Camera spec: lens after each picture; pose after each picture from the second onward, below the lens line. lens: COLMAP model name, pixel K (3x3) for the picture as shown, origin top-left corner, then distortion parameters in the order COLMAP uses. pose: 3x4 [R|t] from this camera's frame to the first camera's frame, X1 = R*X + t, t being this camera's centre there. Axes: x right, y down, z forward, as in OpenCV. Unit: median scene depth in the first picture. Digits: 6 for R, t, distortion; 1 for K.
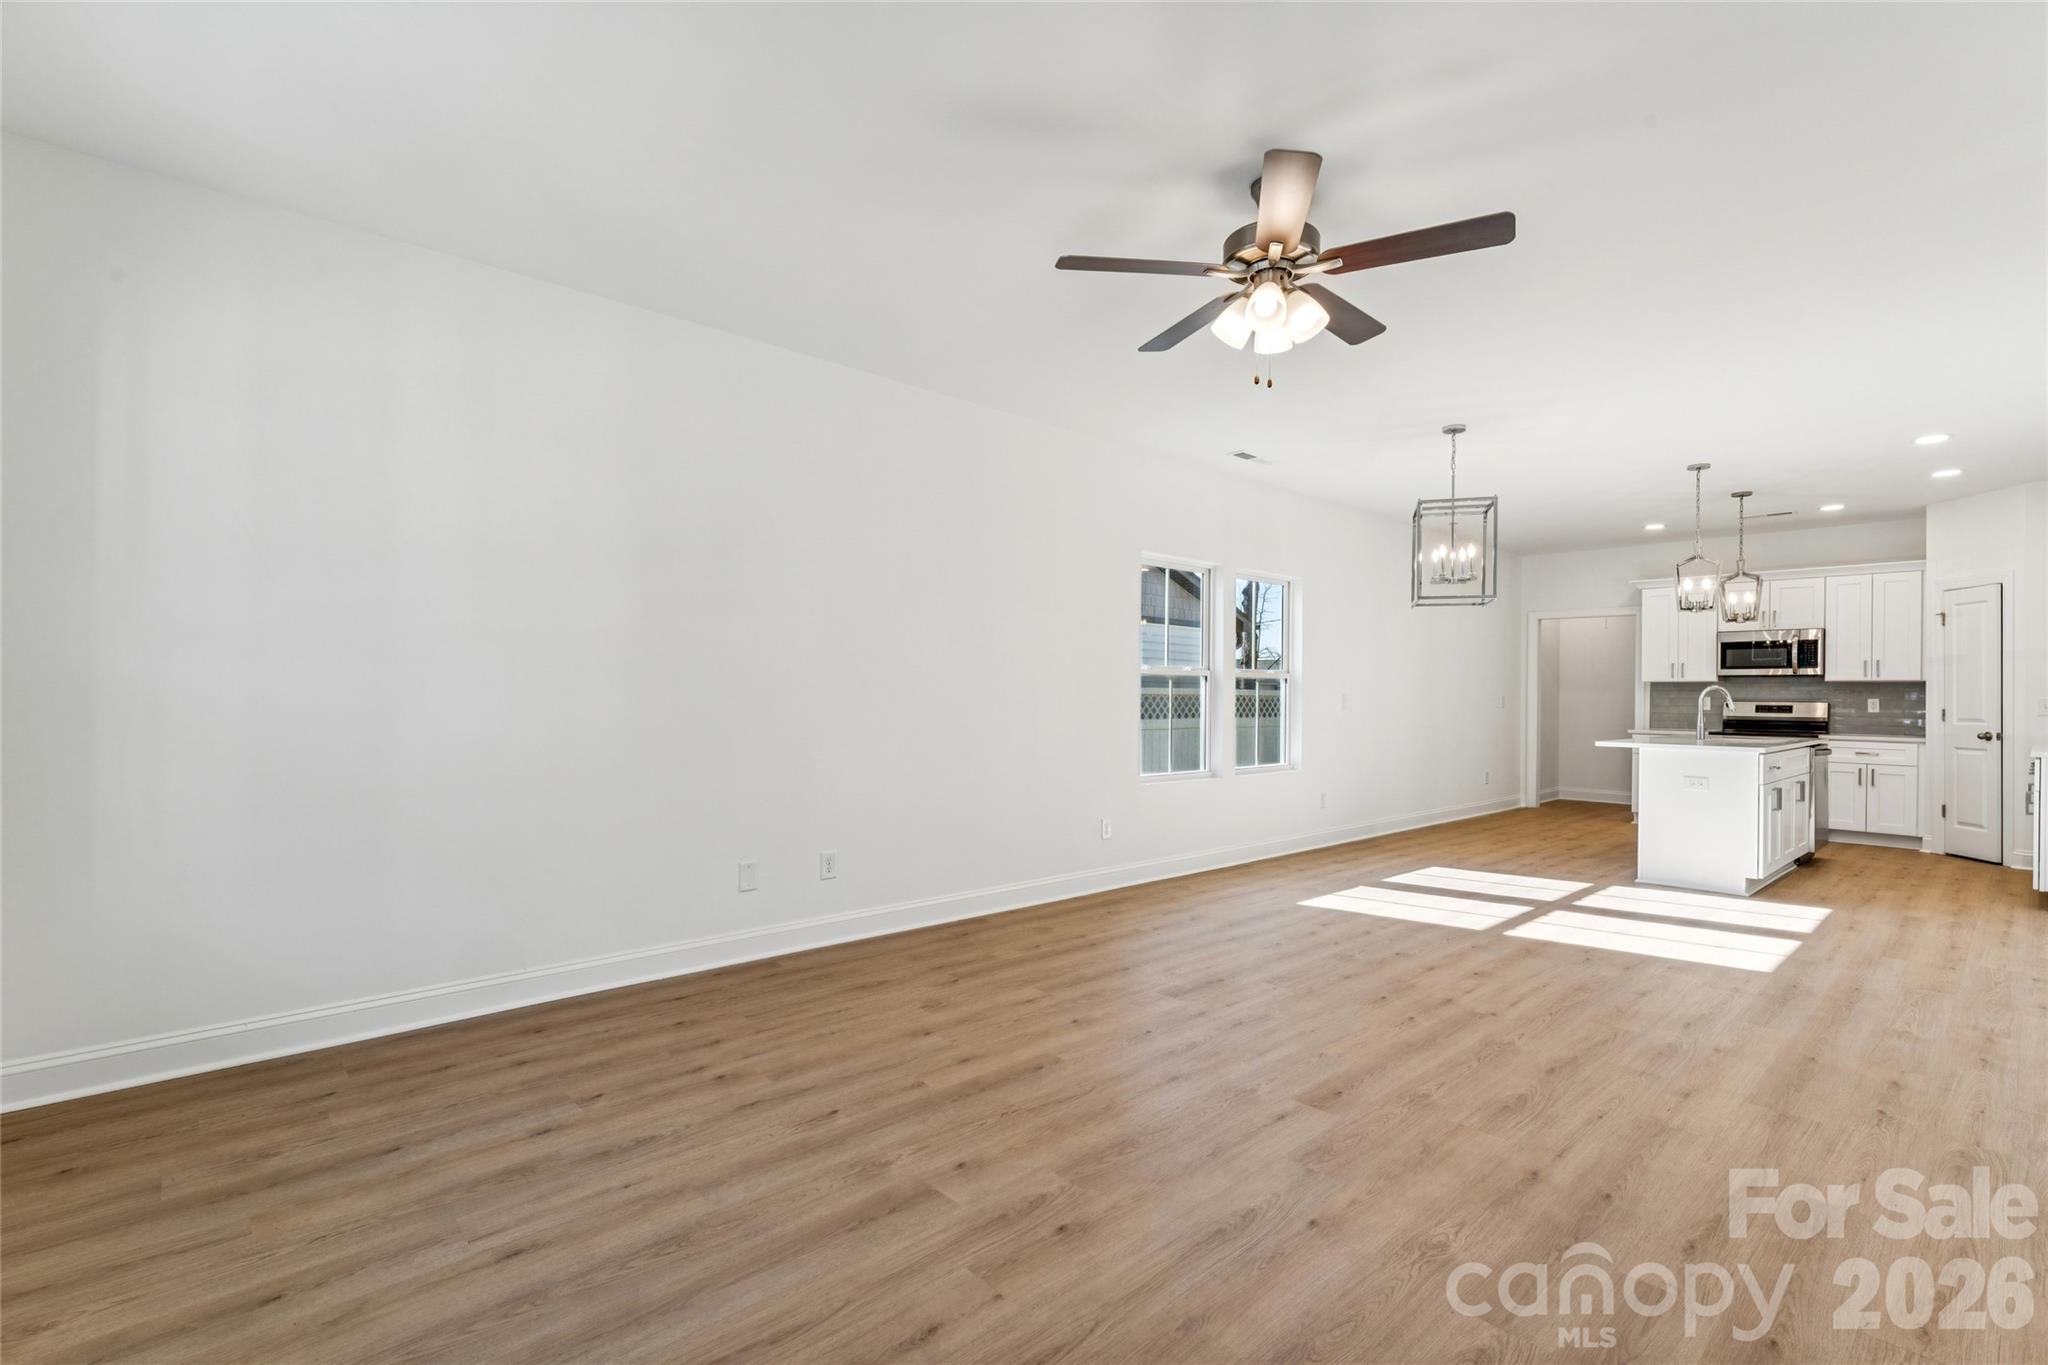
lens RADIAL K [[930.5, 0, 995.8], [0, 930.5, 698.5], [0, 0, 1]] dist [-0.000989, -0.000158]
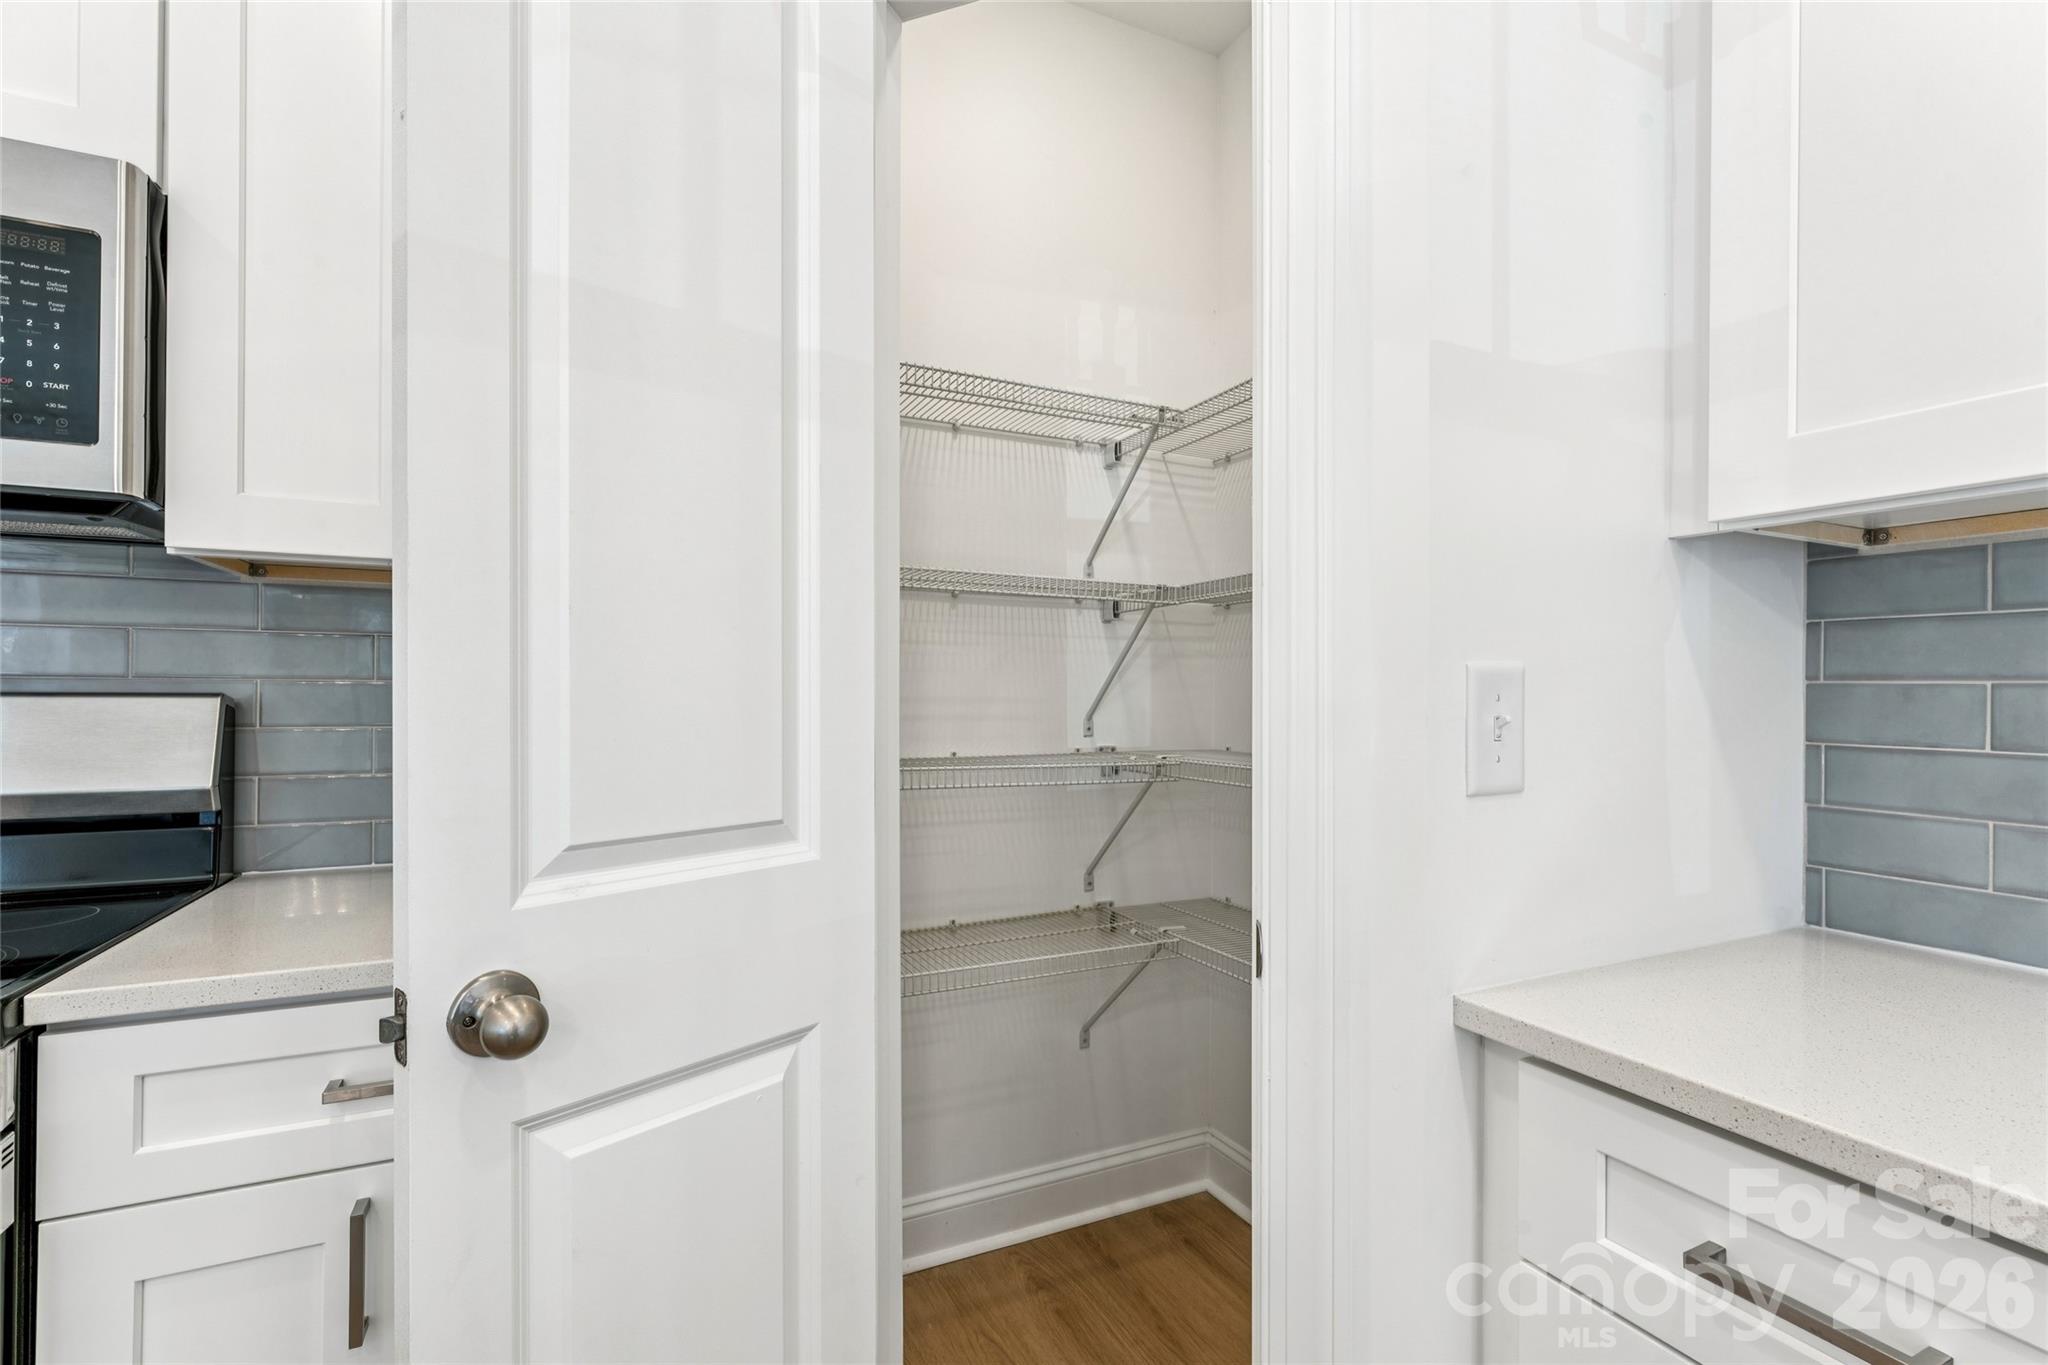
lens RADIAL K [[939.3, 0, 1024.0], [0, 939.3, 682.5], [0, 0, 1]] dist [-0.000007, -0.000046]
pose [[0.271615, -0.002552, 0.962403, 0.842146], [0.004595, 0.999989, 0.001355, 0.002604], [-0.962395, 0.004054, 0.271624, 0.889494]]
